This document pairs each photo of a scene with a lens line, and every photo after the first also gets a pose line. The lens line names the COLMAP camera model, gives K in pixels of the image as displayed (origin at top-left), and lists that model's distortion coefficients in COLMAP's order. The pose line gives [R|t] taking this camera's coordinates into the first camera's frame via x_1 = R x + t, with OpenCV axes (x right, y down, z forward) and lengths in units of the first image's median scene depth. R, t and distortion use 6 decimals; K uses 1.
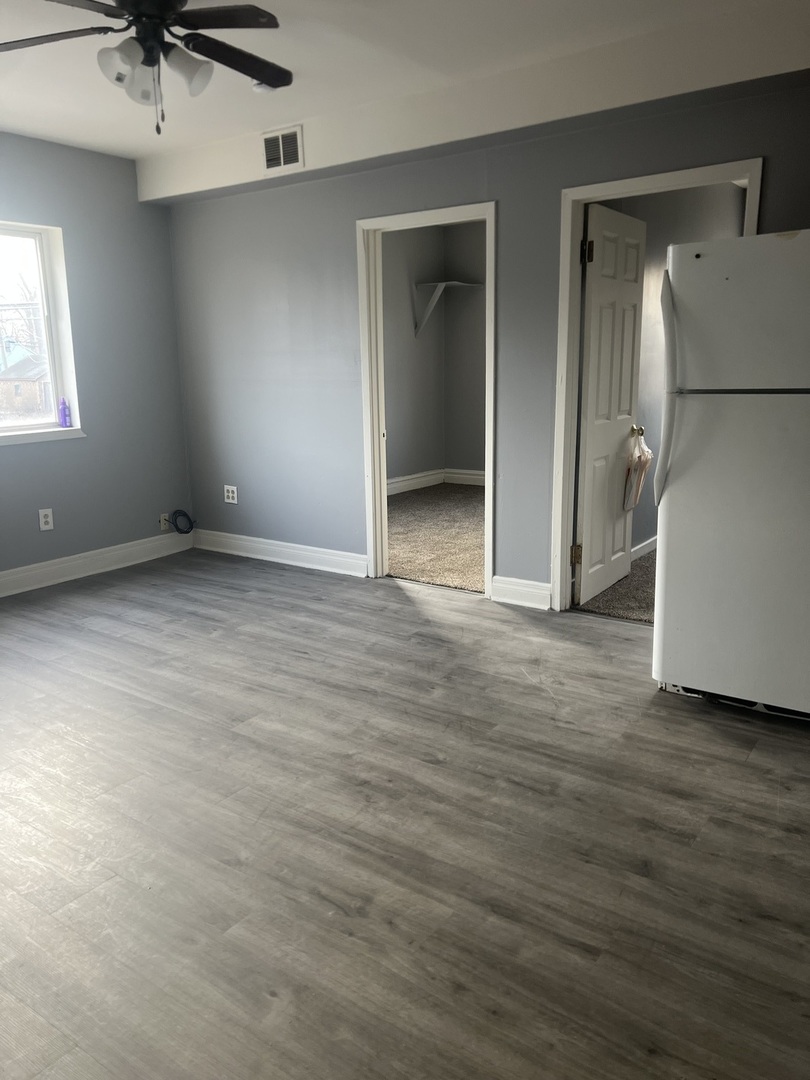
lens RADIAL K [[792.1, 0, 408.7], [0, 792.1, 533.3], [0, 0, 1]] dist [0.103776, -0.183142]
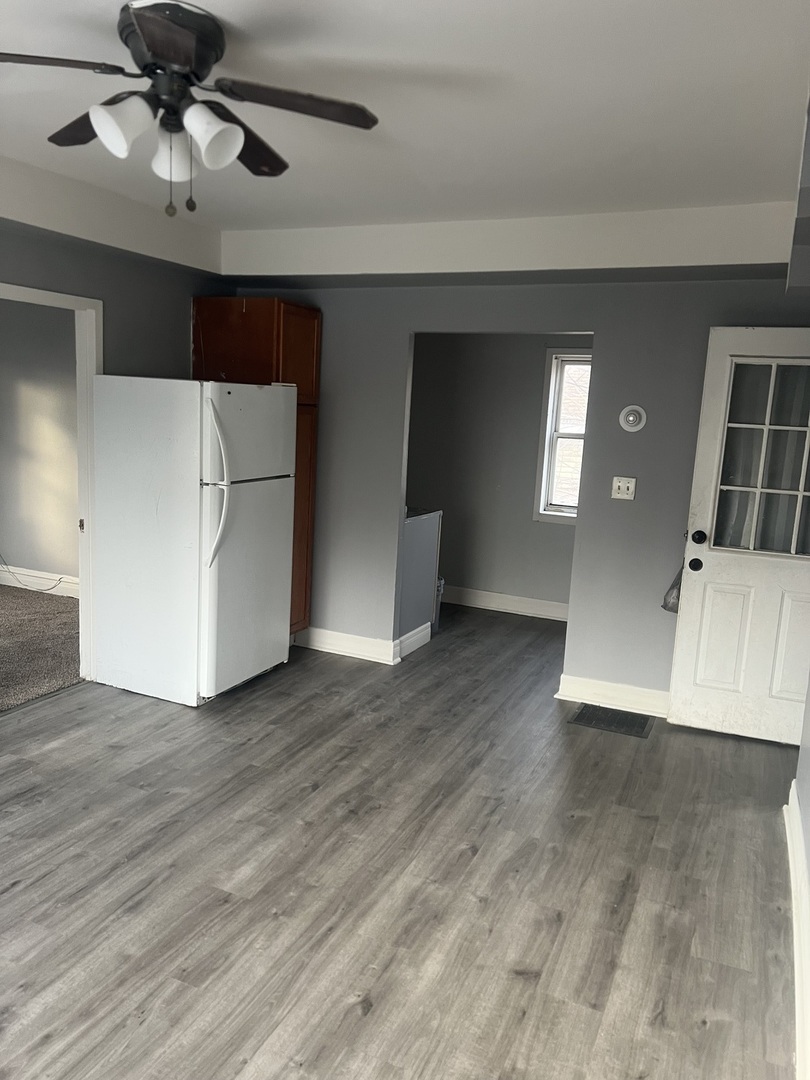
lens RADIAL K [[800.5, 0, 404.0], [0, 800.5, 530.6], [0, 0, 1]] dist [0.071777, -0.076581]
pose [[-0.189259, -0.144746, 0.971200, -1.131591], [0.167203, 0.969880, 0.177132, -0.299115], [-0.967587, 0.195911, -0.159357, 0.947755]]
